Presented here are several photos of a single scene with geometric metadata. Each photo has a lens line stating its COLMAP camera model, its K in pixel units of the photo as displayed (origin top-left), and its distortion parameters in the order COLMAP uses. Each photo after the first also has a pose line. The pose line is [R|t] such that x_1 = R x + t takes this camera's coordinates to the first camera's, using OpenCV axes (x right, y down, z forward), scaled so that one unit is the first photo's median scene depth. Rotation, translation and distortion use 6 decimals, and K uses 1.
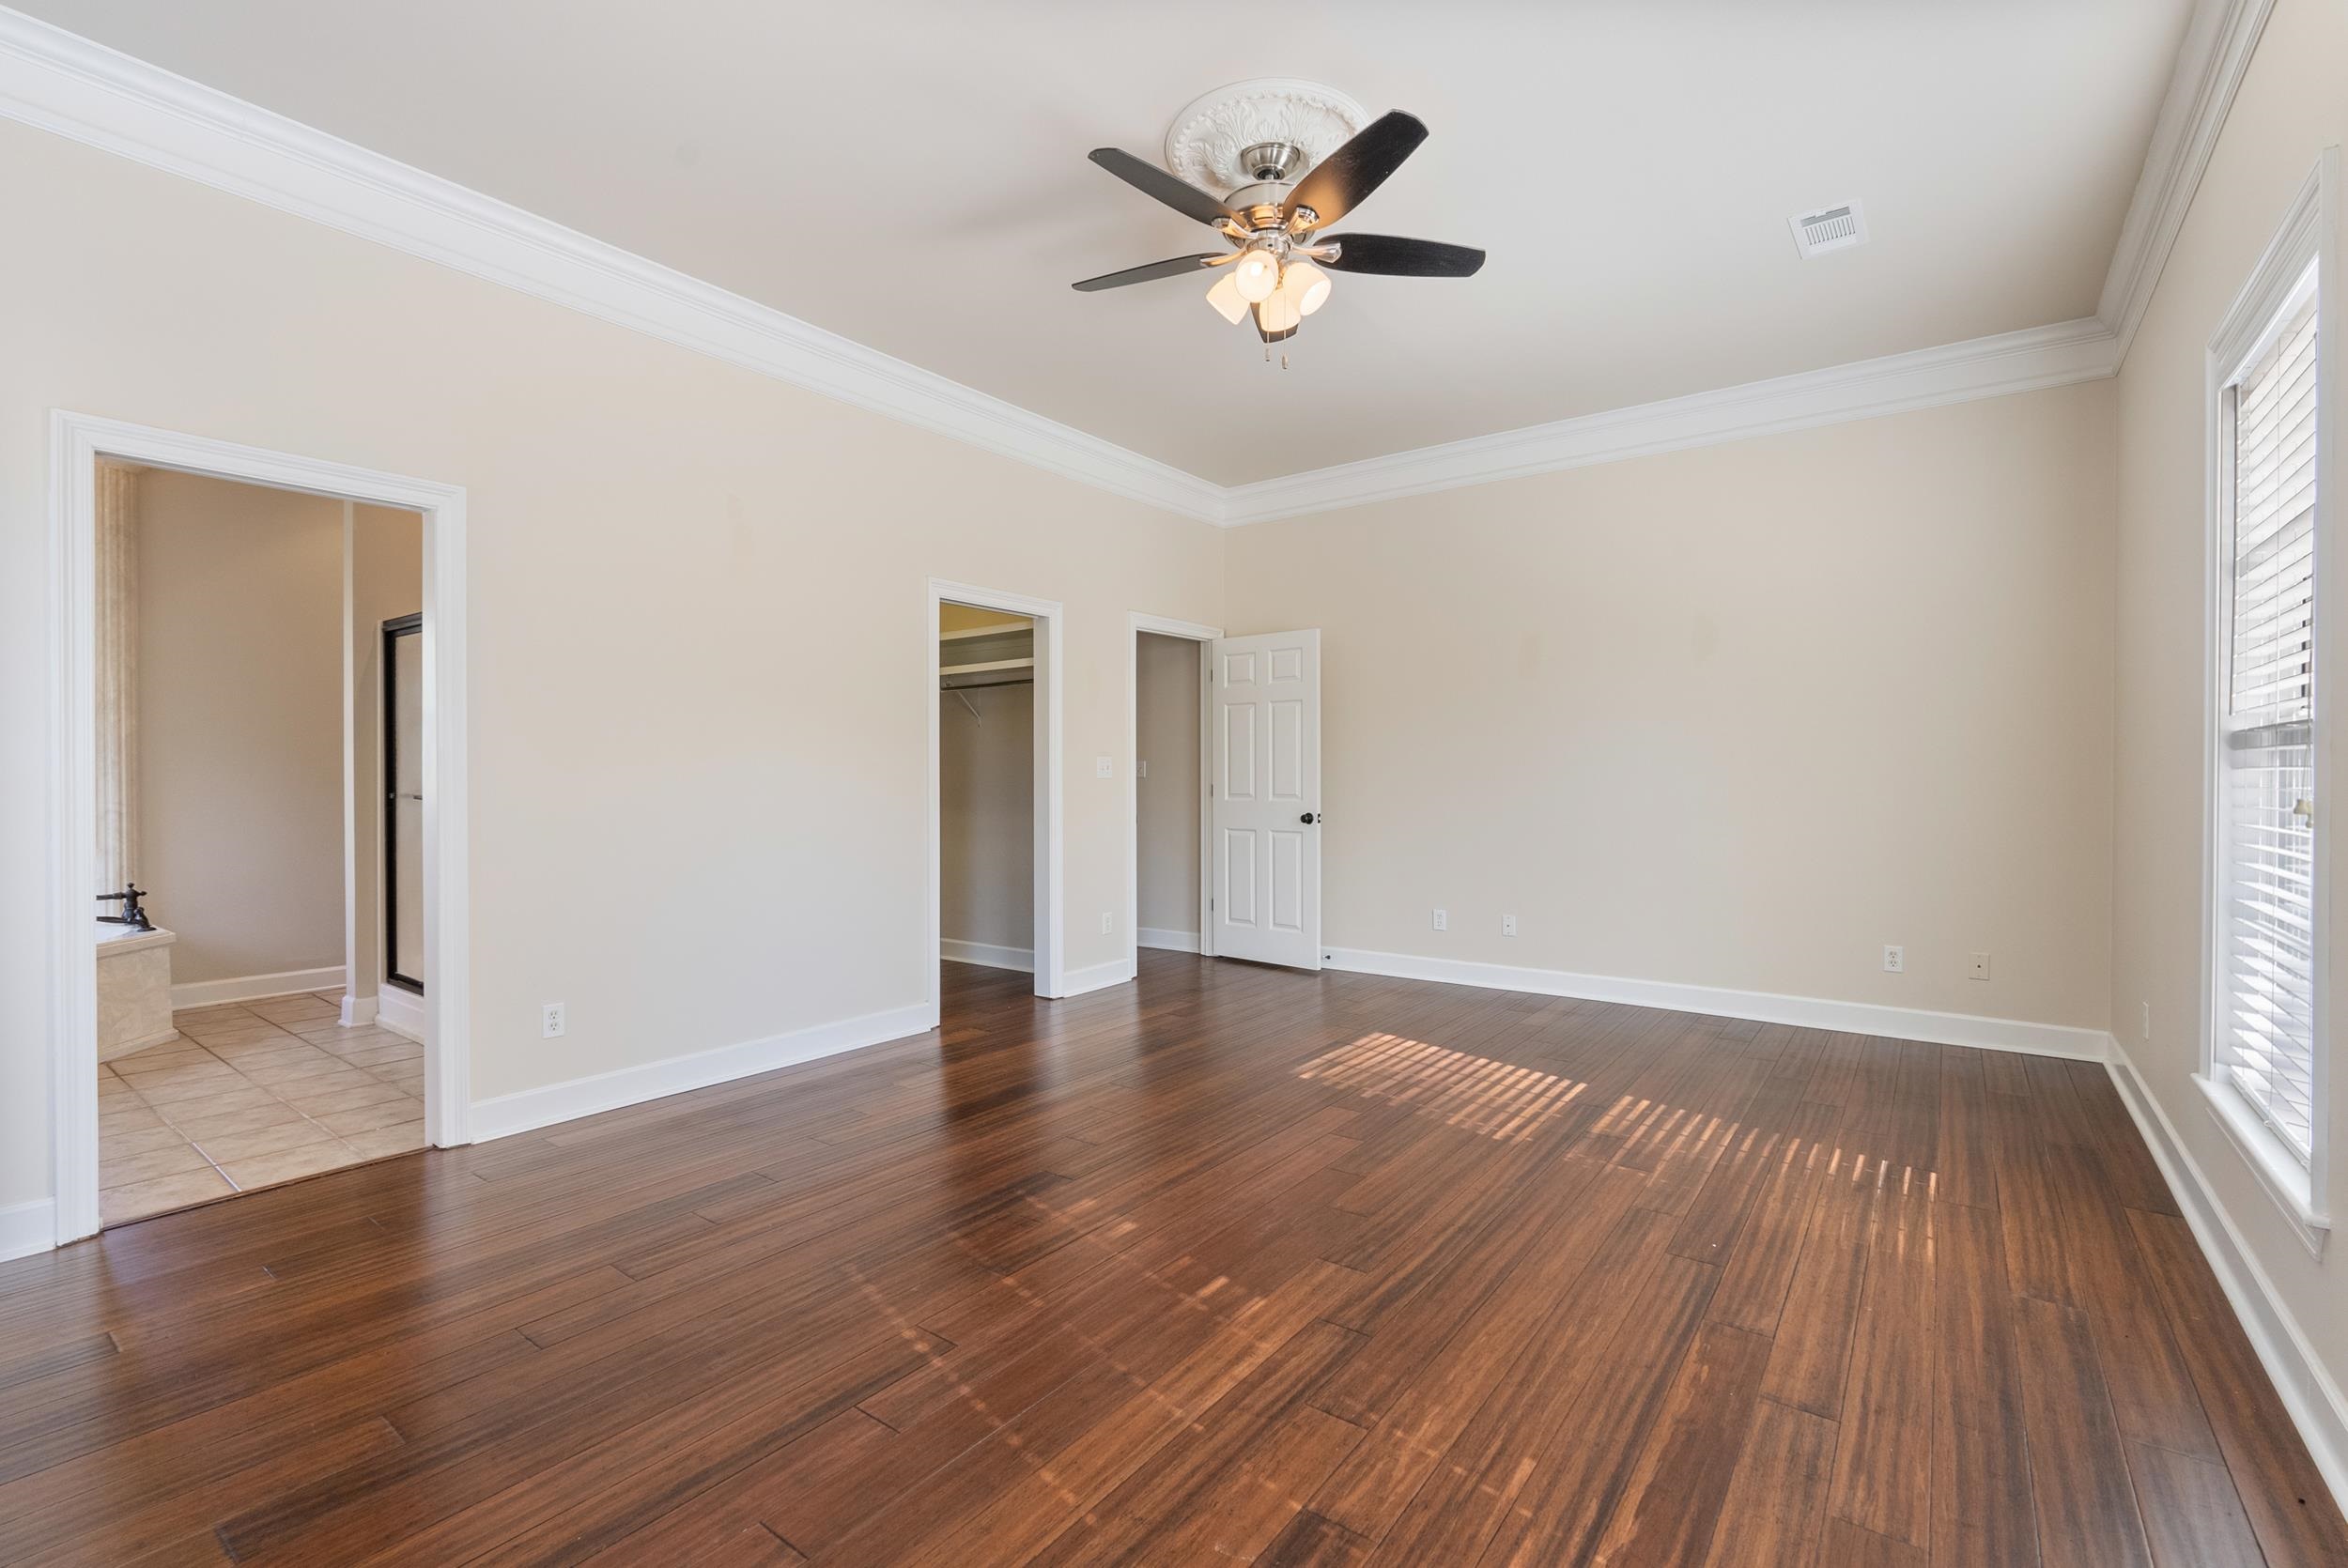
lens RADIAL K [[1040.8, 0, 1166.8], [0, 1040.8, 783.4], [0, 0, 1]] dist [-0.003329, 0.000120]
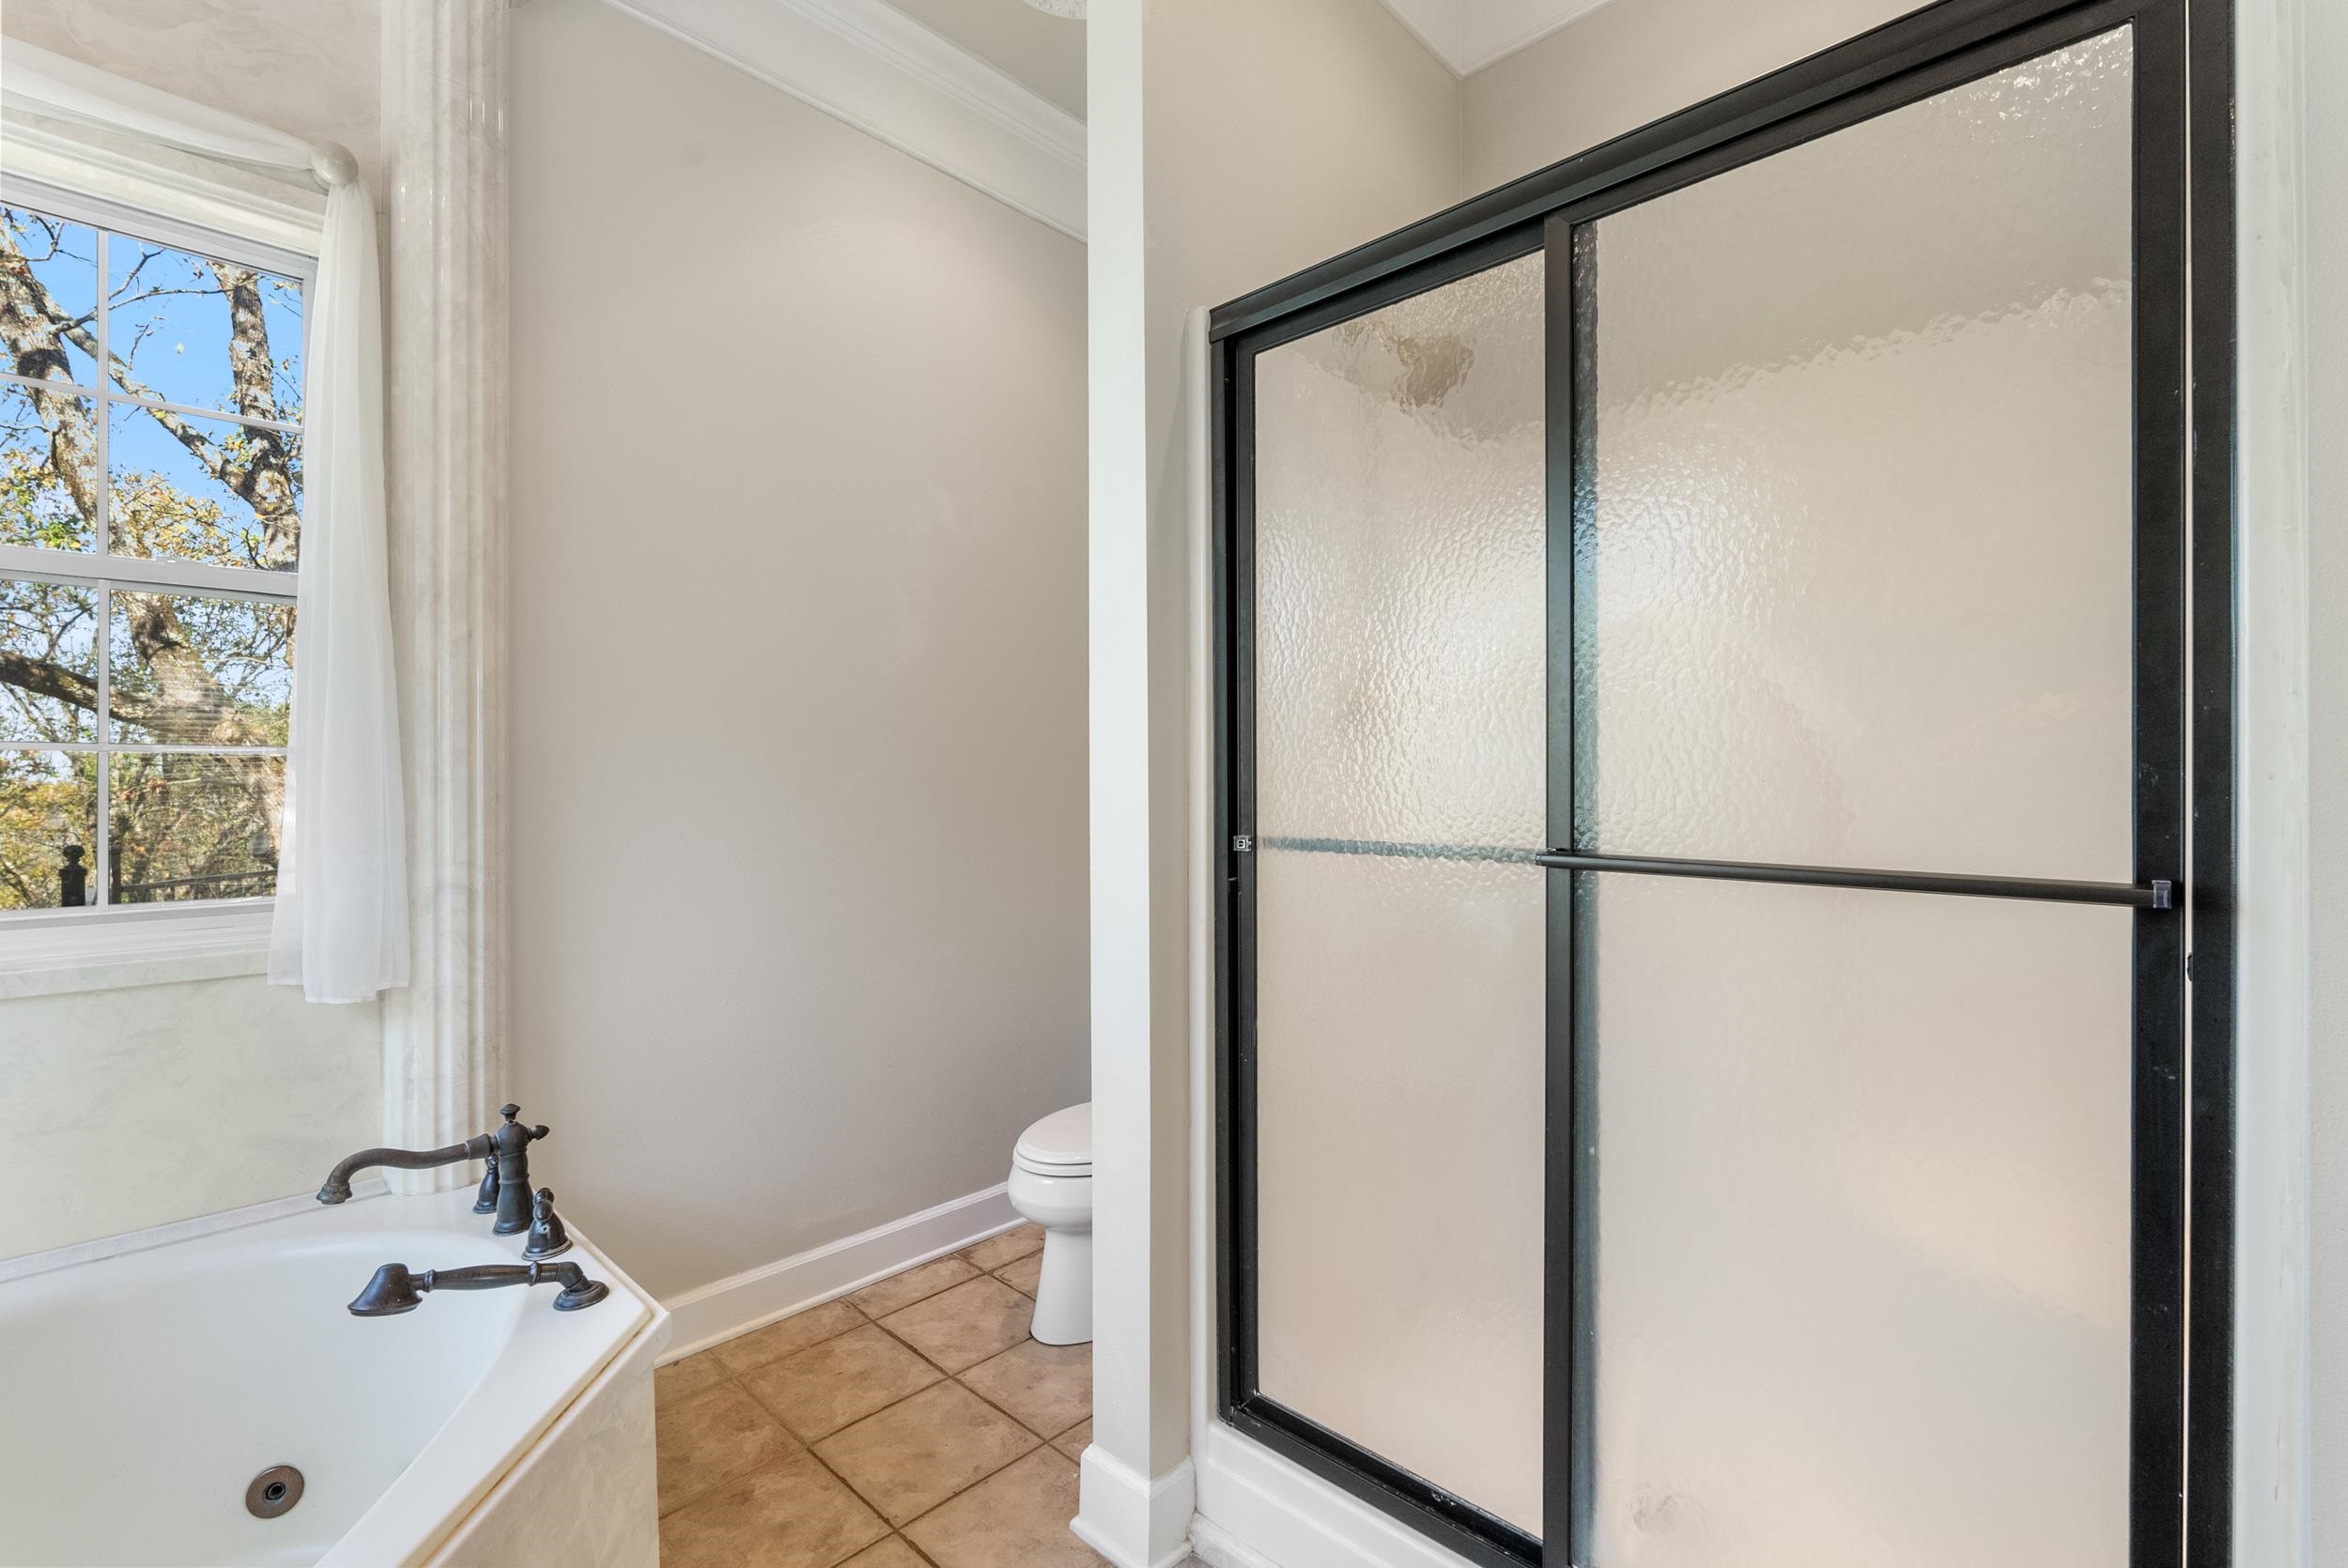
lens RADIAL K [[1040.8, 0, 1166.8], [0, 1040.8, 783.4], [0, 0, 1]] dist [-0.003329, 0.000120]
pose [[0.992241, -0.008451, -0.124039, -0.719421], [0.006794, 0.999882, -0.013777, -0.002552], [0.124141, 0.012827, 0.992182, 0.666607]]
